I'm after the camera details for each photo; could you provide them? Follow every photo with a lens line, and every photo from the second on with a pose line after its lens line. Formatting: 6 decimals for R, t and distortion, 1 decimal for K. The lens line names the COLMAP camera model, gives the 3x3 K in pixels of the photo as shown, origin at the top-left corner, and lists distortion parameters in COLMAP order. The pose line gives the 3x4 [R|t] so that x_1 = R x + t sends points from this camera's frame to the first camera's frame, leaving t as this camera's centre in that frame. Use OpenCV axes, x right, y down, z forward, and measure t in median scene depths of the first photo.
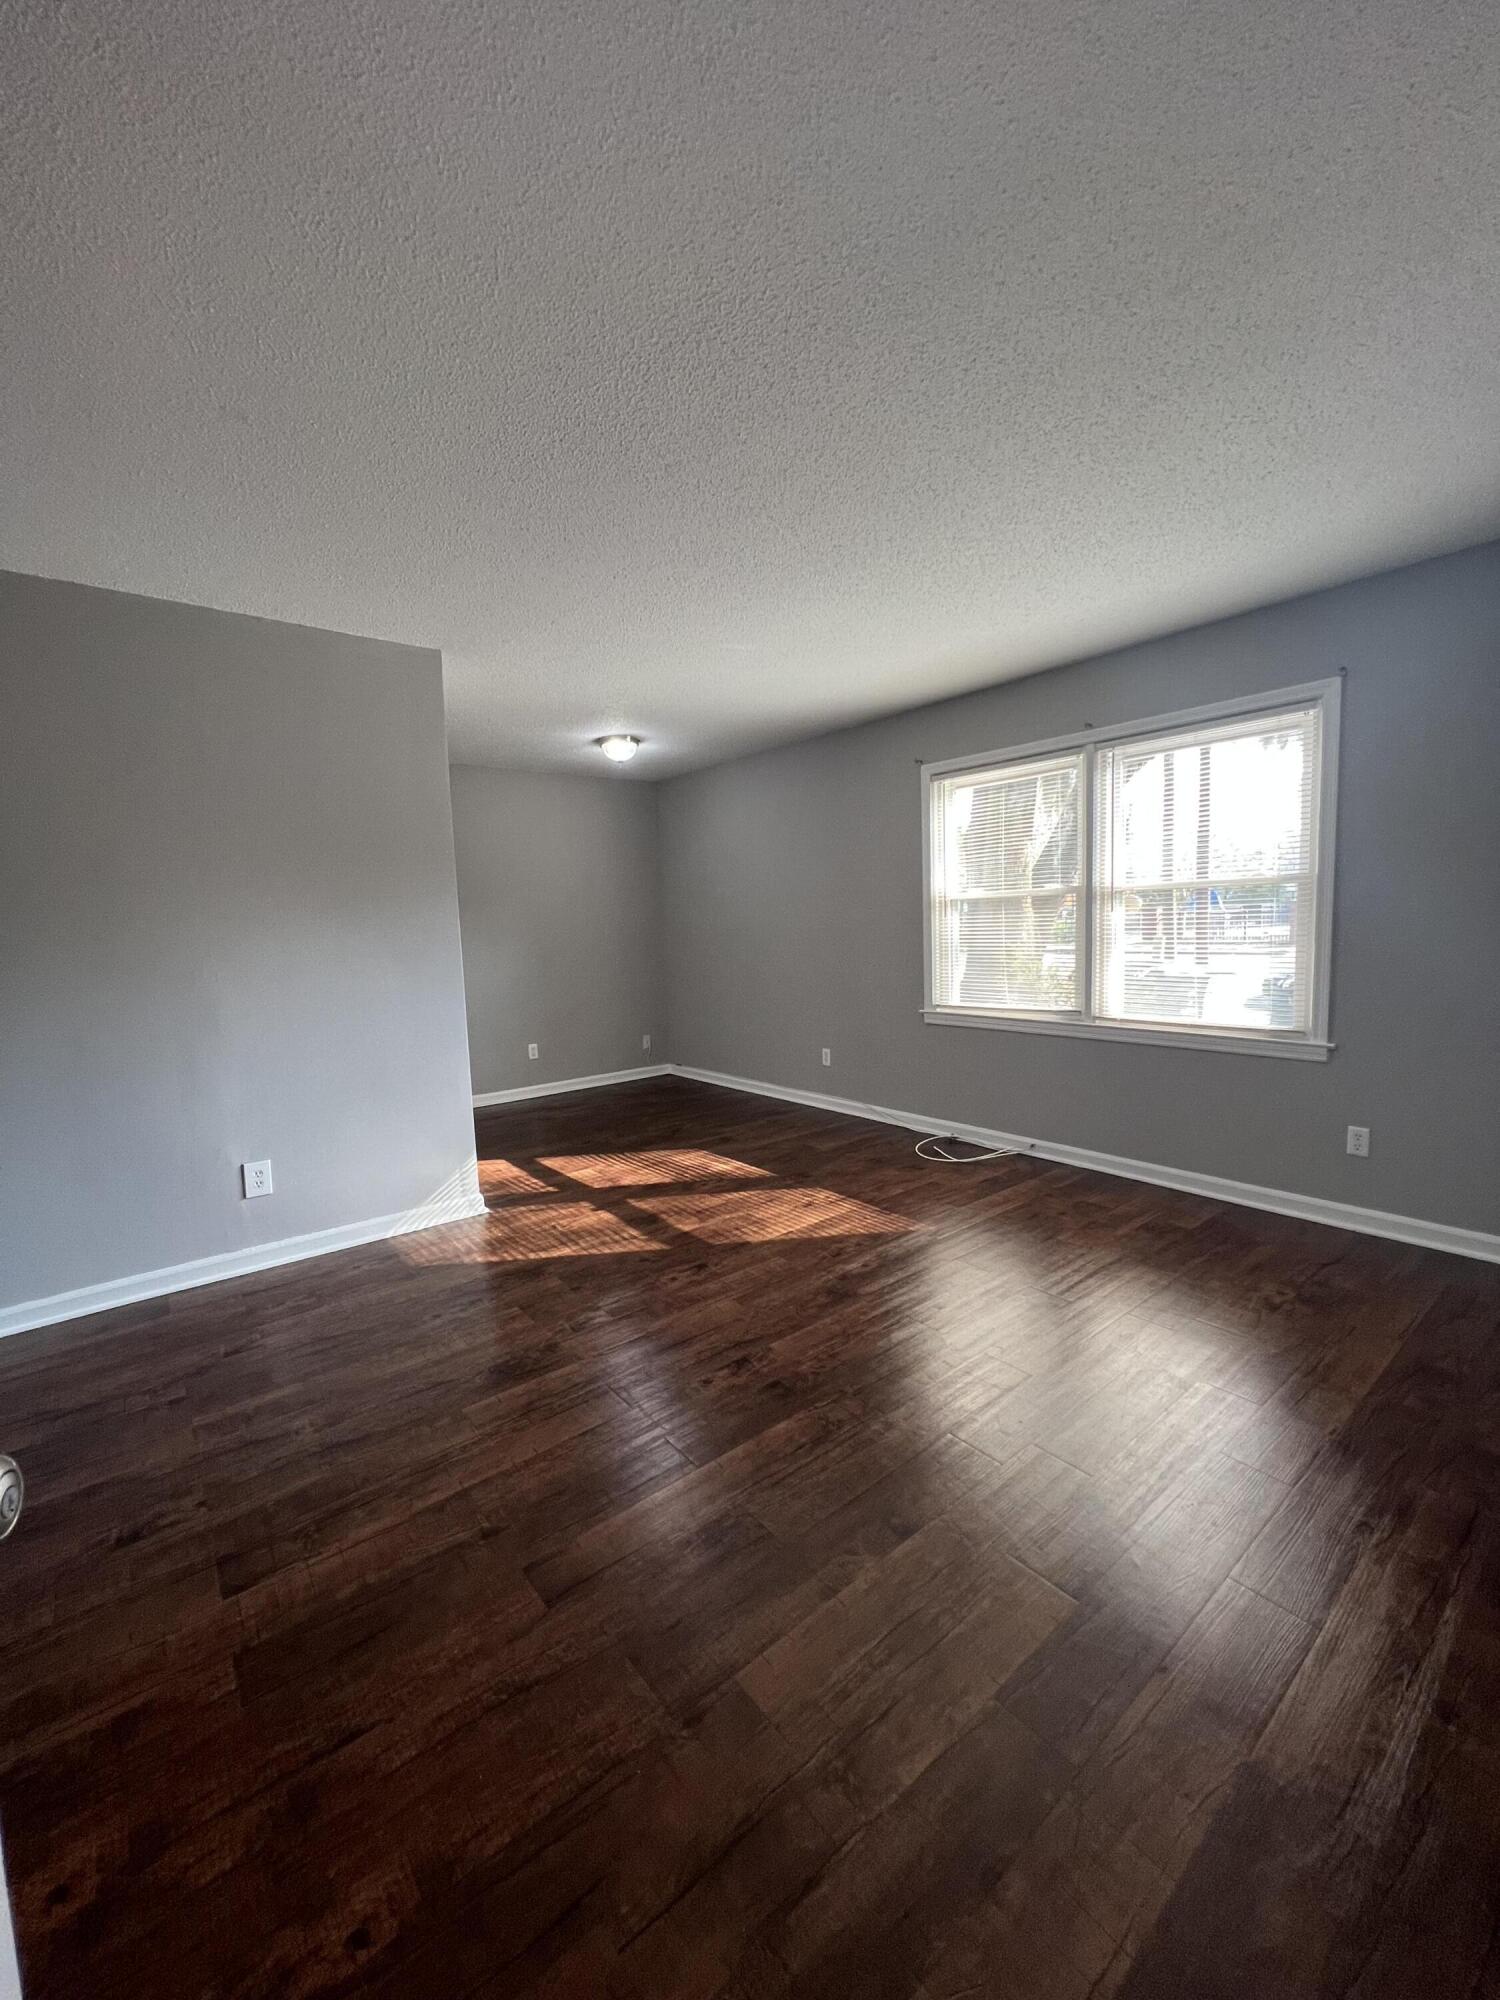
lens RADIAL K [[805.0, 0, 741.4], [0, 805.0, 1002.6], [0, 0, 1]] dist [-0.002762, -0.000328]
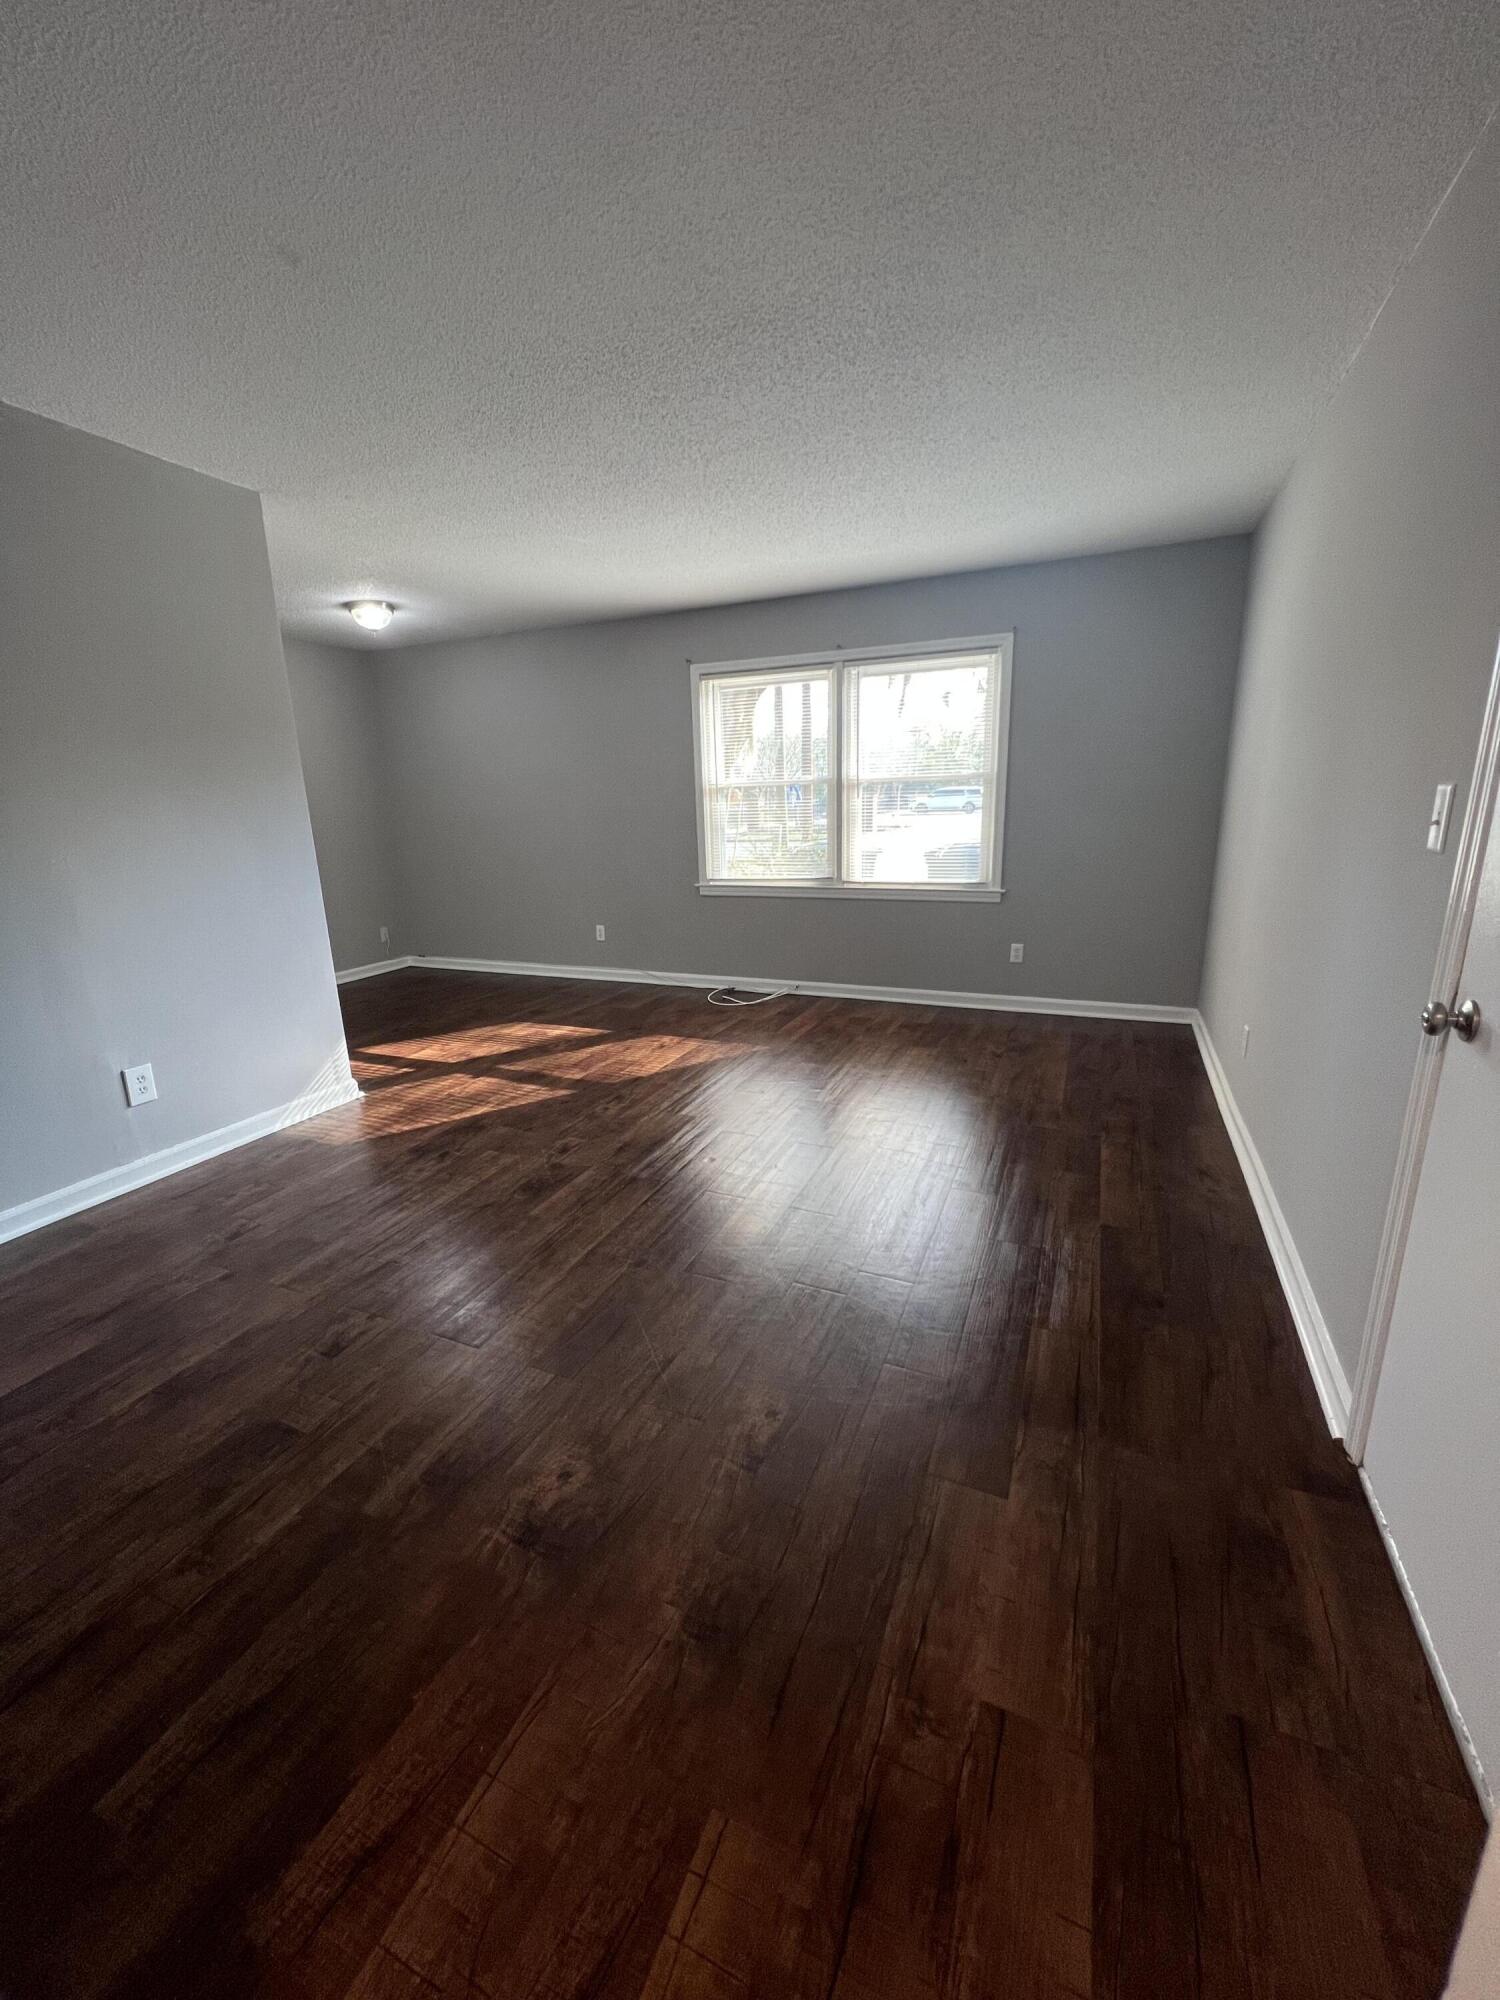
lens RADIAL K [[805.0, 0, 745.3], [0, 805.0, 1006.0], [0, 0, 1]] dist [-0.002762, -0.000328]
pose [[0.884756, -0.105415, 0.453977, -0.333554], [0.043438, 0.988496, 0.144874, 0.022970], [-0.464027, -0.108458, 0.879156, -0.099488]]
